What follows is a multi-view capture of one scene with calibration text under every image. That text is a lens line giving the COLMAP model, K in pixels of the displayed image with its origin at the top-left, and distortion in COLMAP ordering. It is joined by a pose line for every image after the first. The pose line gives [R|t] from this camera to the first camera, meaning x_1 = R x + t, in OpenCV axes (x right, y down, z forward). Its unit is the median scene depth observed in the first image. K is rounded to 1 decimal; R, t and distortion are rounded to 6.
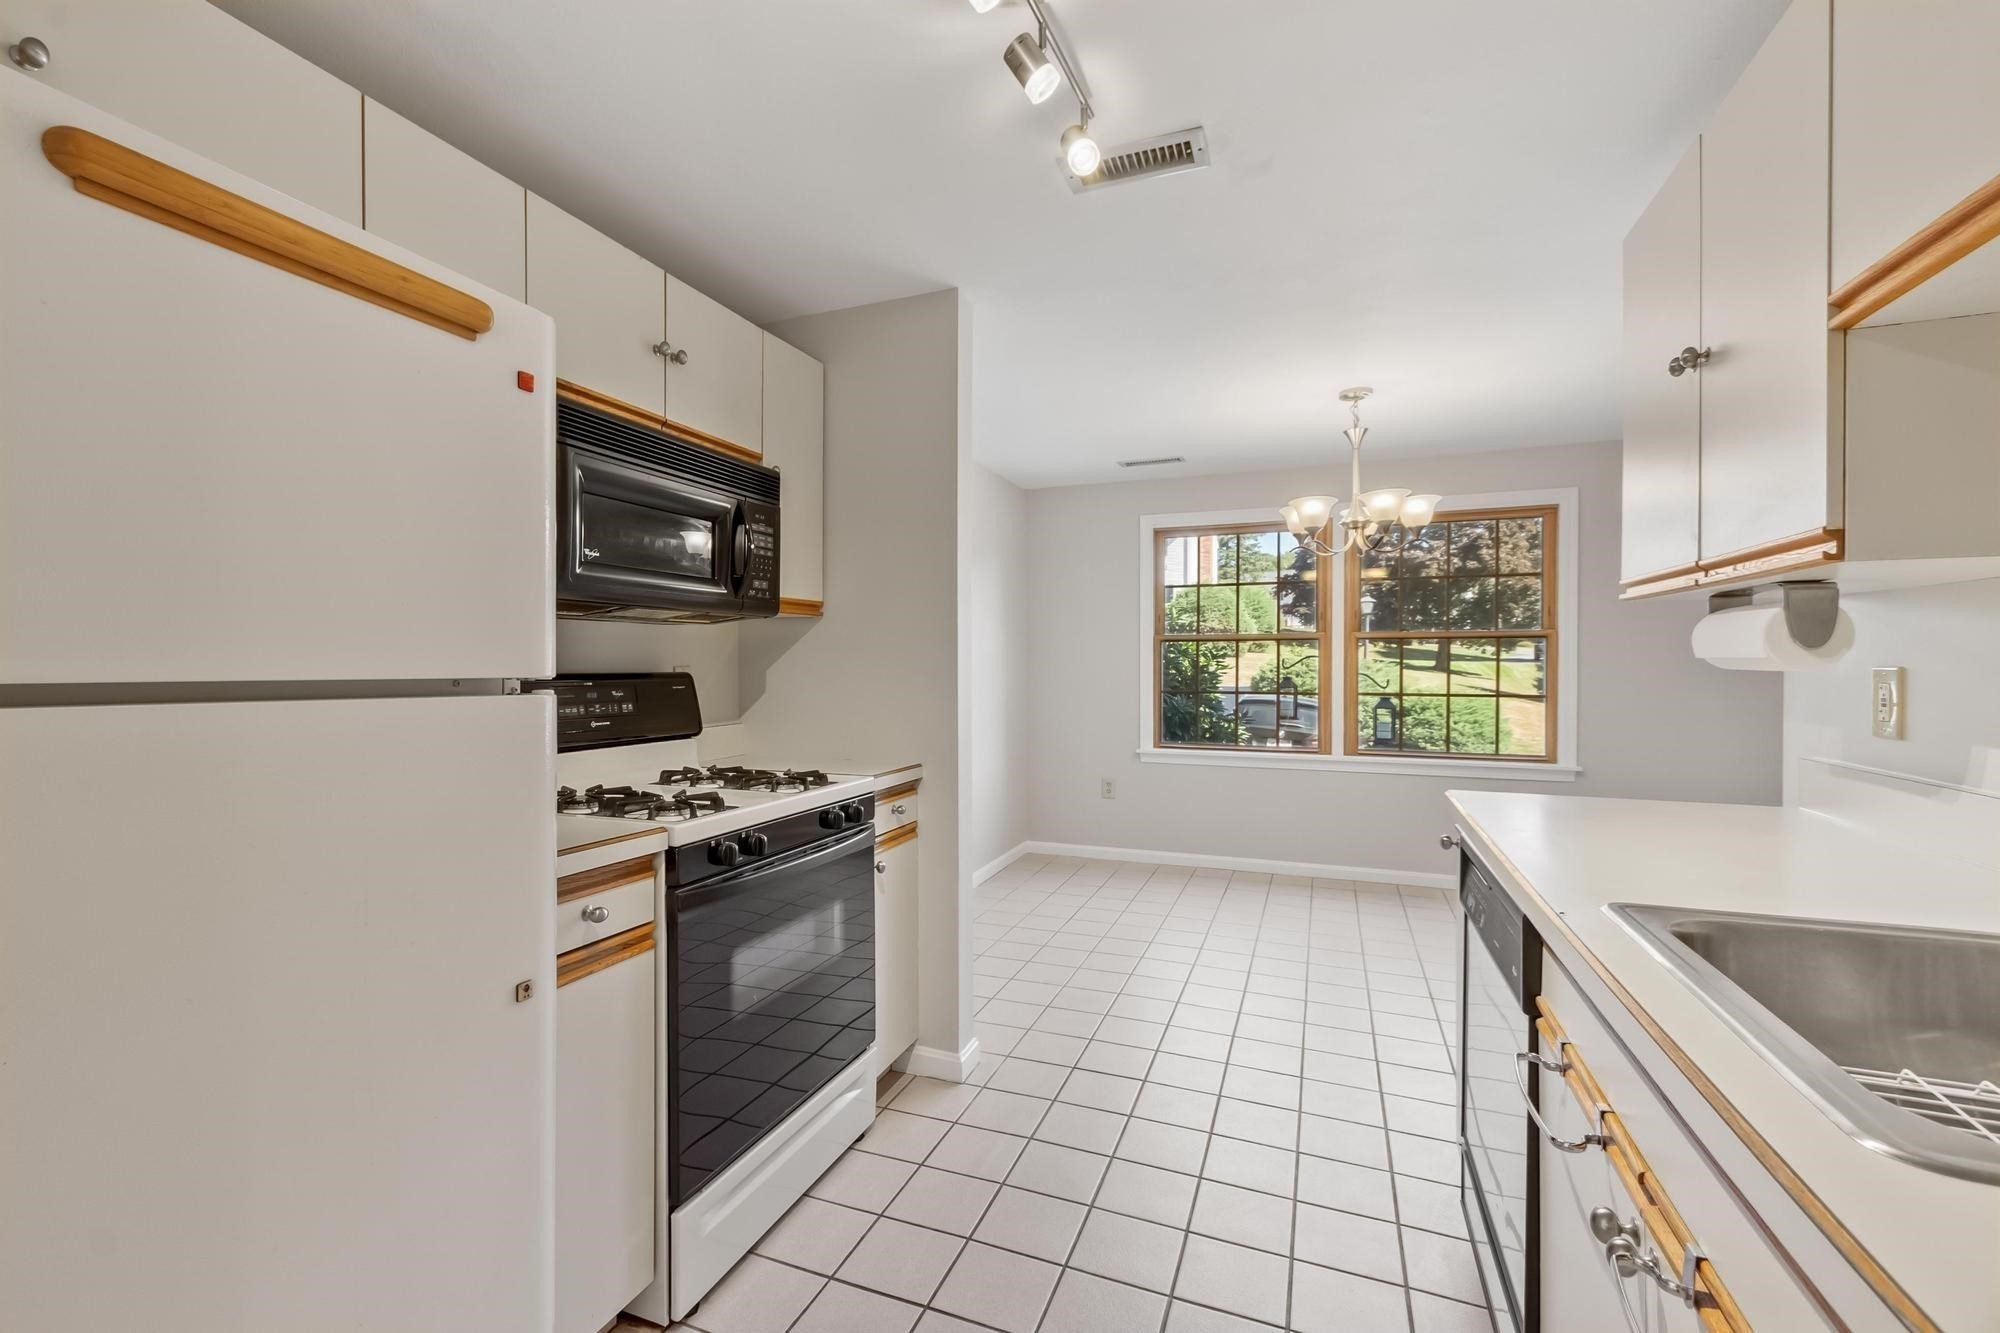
lens RADIAL K [[871.5, 0, 957.7], [0, 871.5, 666.1], [0, 0, 1]] dist [0.001013, -0.000152]
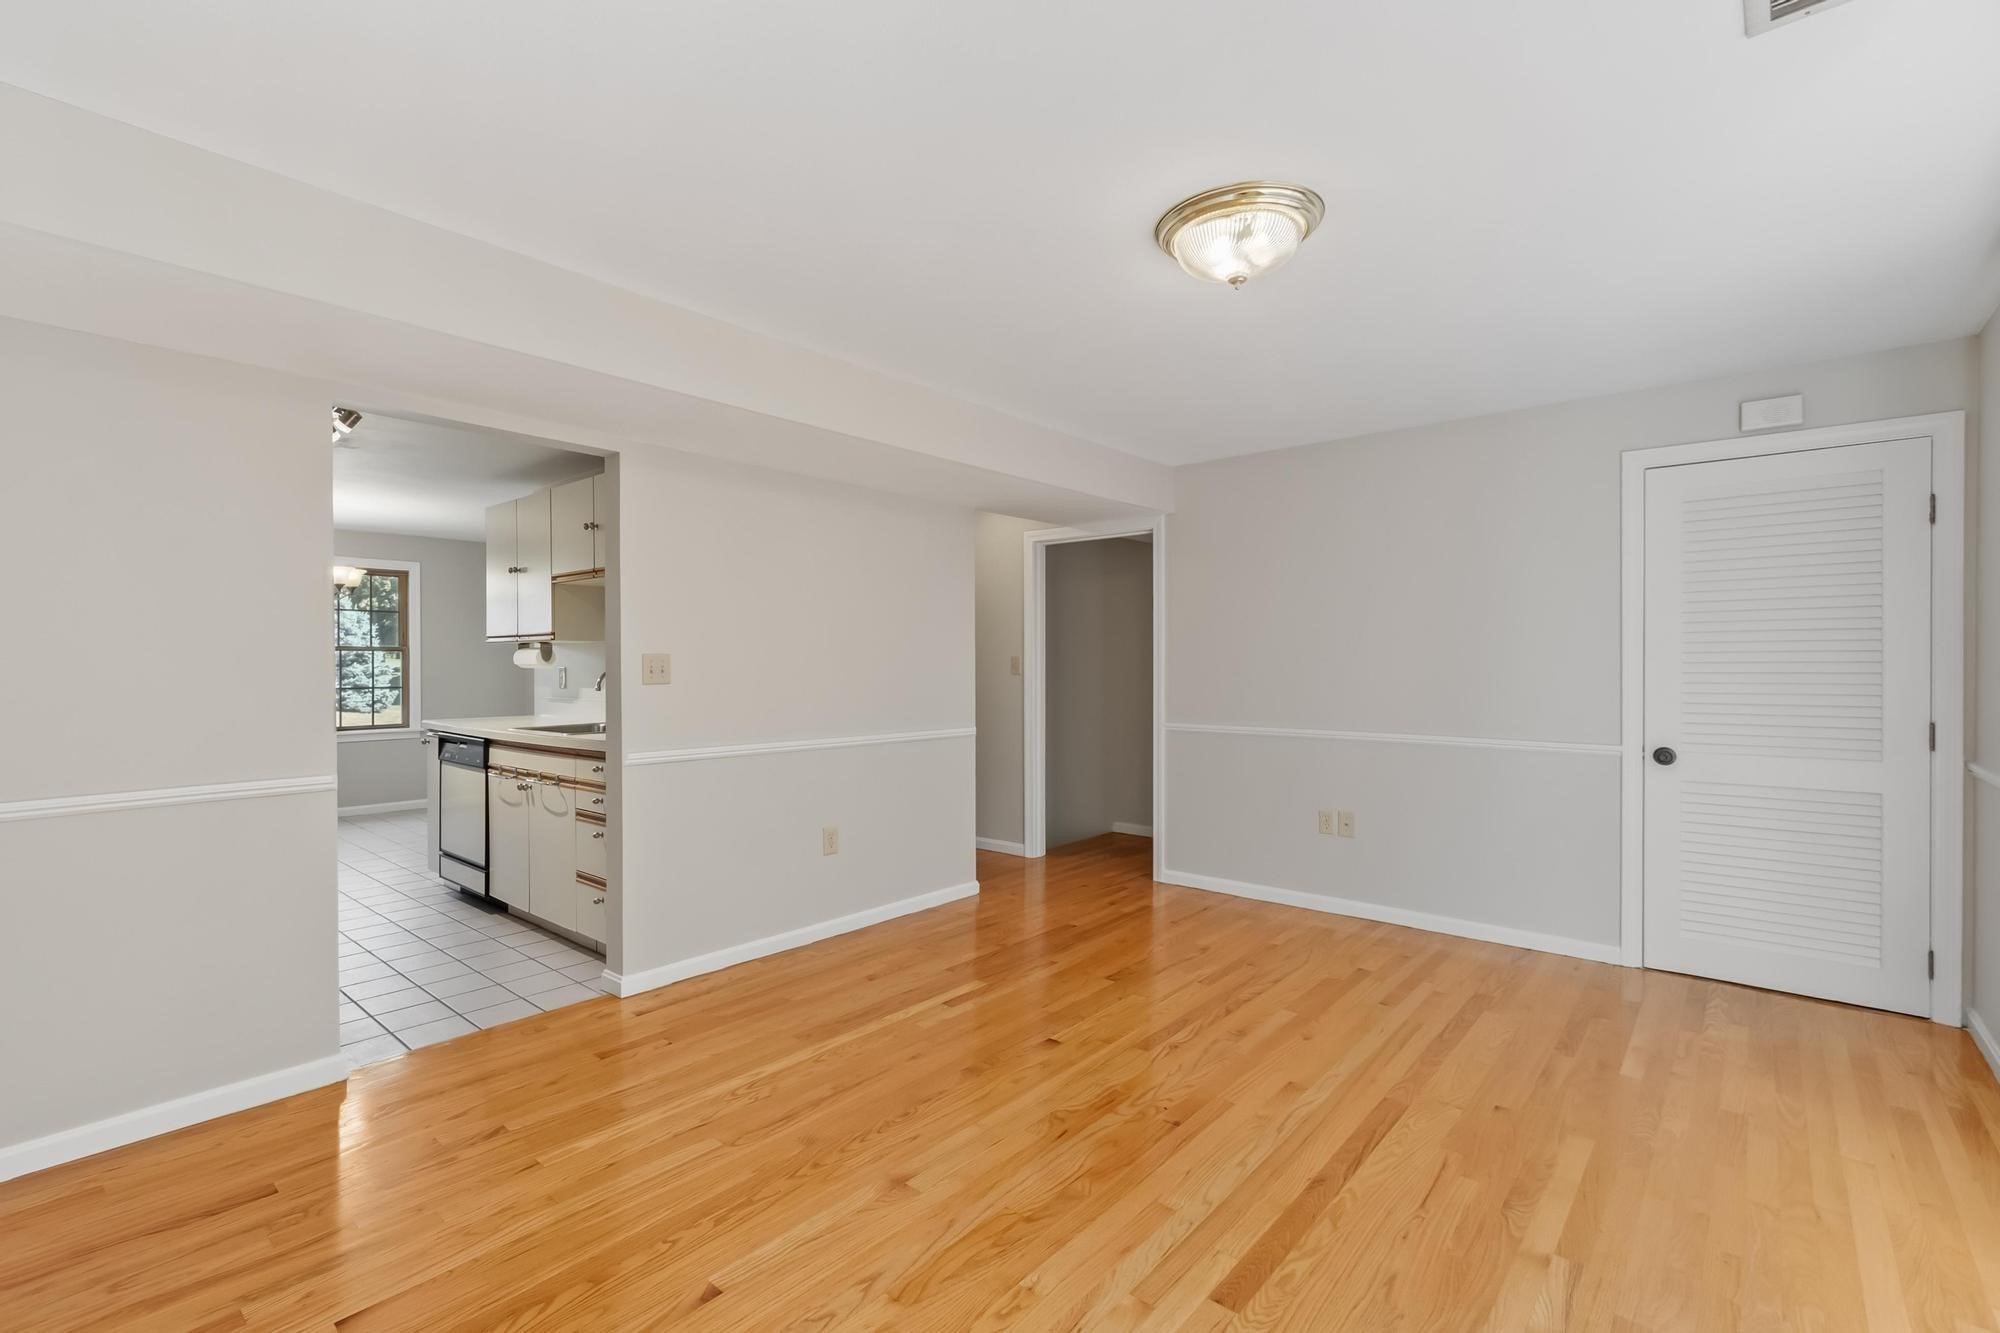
lens RADIAL K [[895.6, 0, 948.9], [0, 895.6, 671.1], [0, 0, 1]] dist [0.003501, 0.000256]
pose [[0.328968, -0.006818, 0.944316, -1.076017], [0.007150, 0.999963, 0.004729, 0.006780], [-0.944314, 0.005196, 0.329005, -0.975512]]
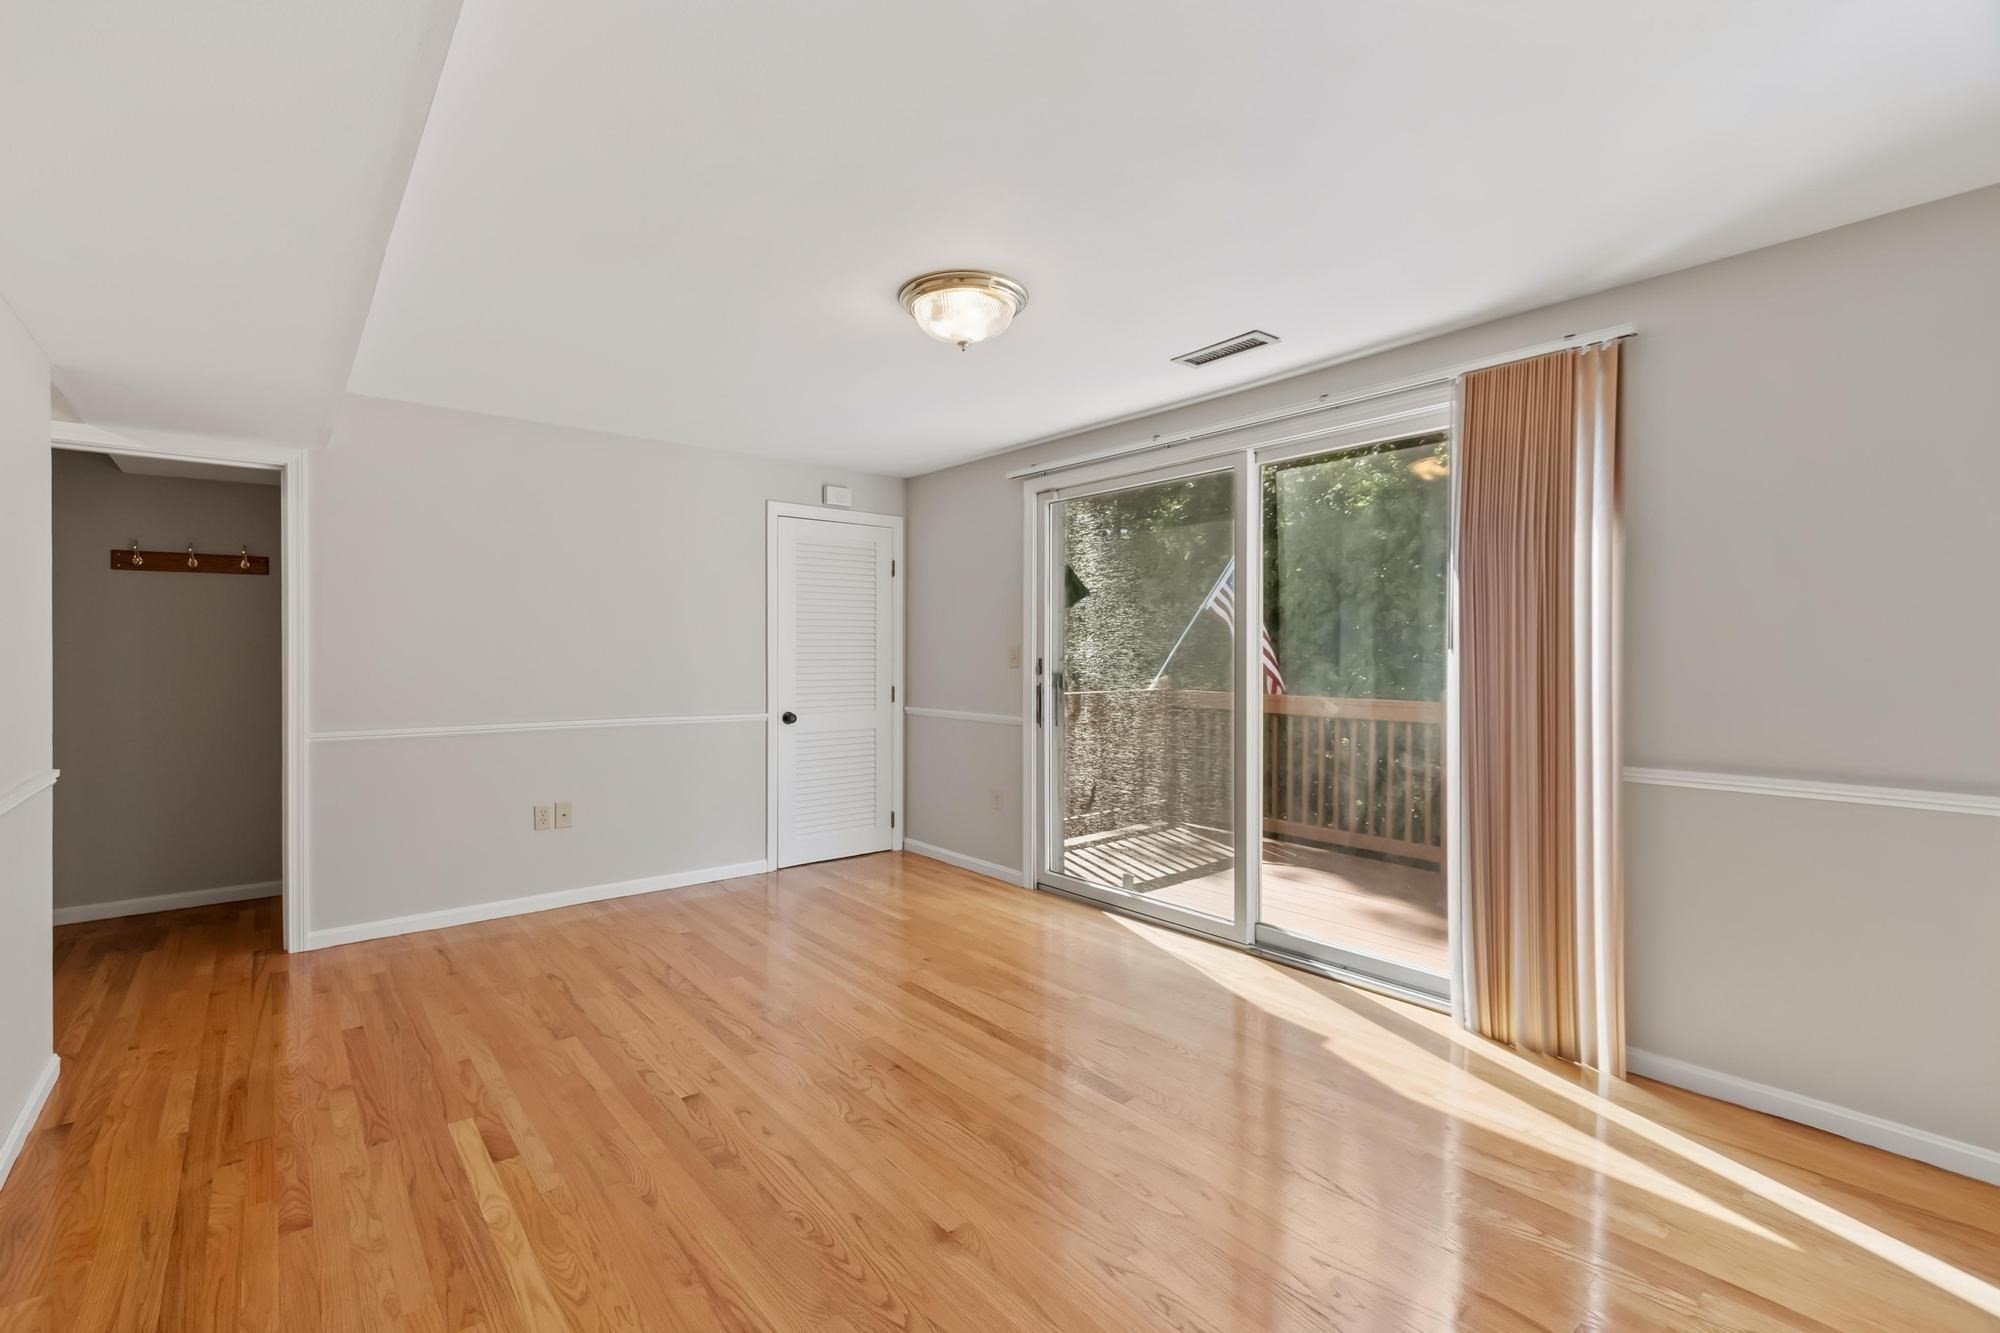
lens RADIAL K [[871.5, 0, 957.7], [0, 871.5, 666.1], [0, 0, 1]] dist [0.001013, -0.000152]
pose [[-0.878994, -0.005744, 0.476798, -0.629177], [0.004032, 0.999802, 0.019477, 0.000811], [-0.476816, 0.019043, -0.878797, 0.025046]]
